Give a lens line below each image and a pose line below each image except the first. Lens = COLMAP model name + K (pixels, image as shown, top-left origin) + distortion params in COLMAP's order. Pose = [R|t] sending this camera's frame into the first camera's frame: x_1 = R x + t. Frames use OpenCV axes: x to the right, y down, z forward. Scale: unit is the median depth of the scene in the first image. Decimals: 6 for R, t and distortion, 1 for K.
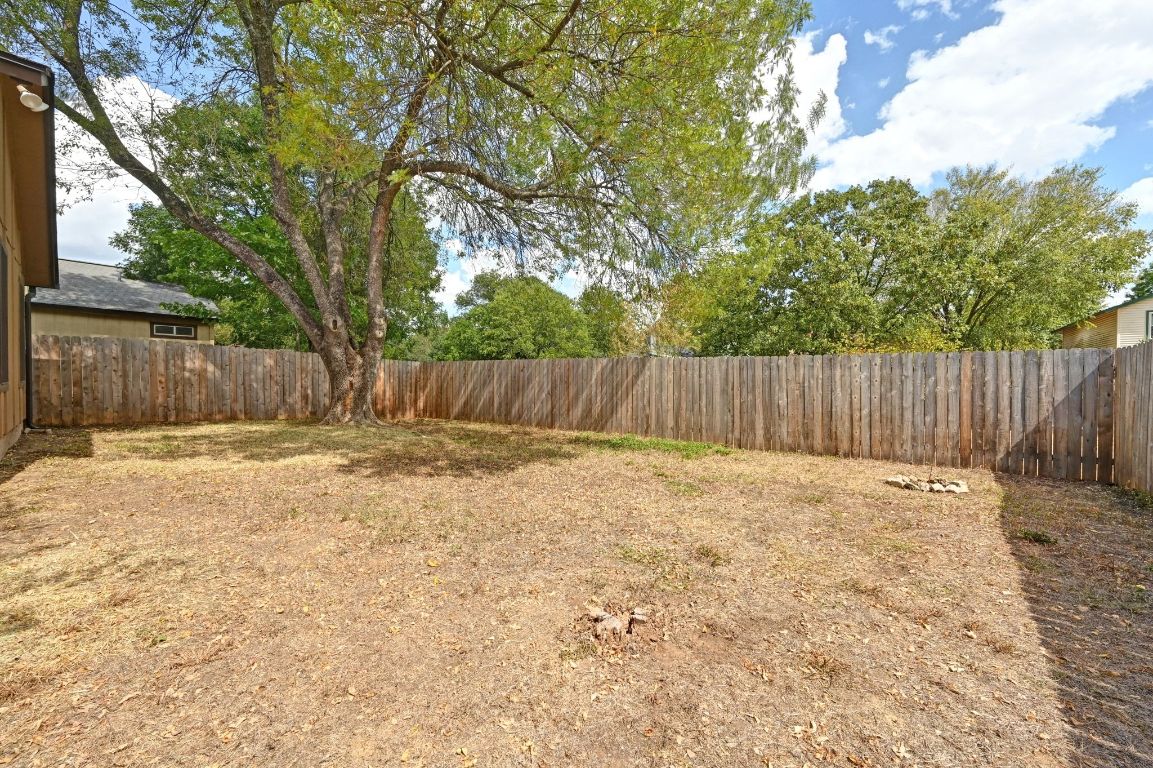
lens RADIAL K [[457.0, 0, 579.4], [0, 457.0, 388.9], [0, 0, 1]] dist [-0.003988, 0.000022]
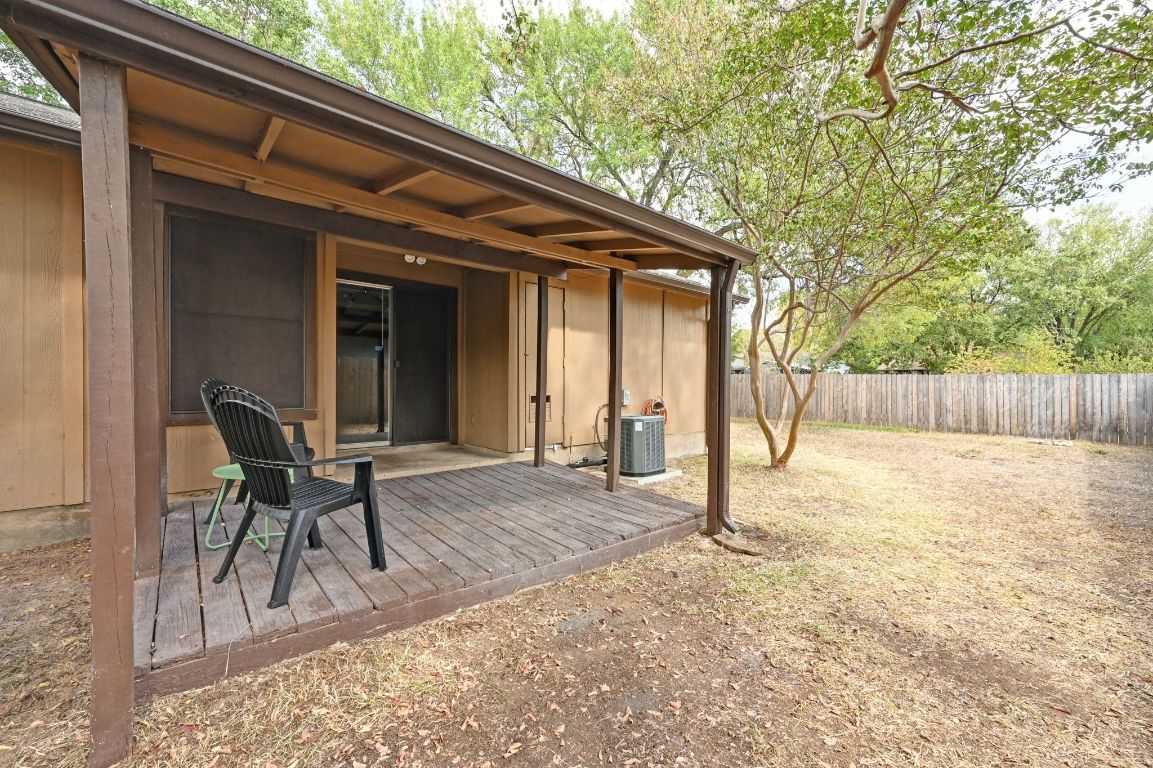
lens RADIAL K [[457.0, 0, 573.5], [0, 457.0, 384.3], [0, 0, 1]] dist [-0.003988, 0.000022]
pose [[0.990283, -0.002311, -0.139050, -0.735556], [0.000409, 0.999906, -0.013704, -0.016727], [0.139068, 0.013514, 0.990191, -0.906006]]
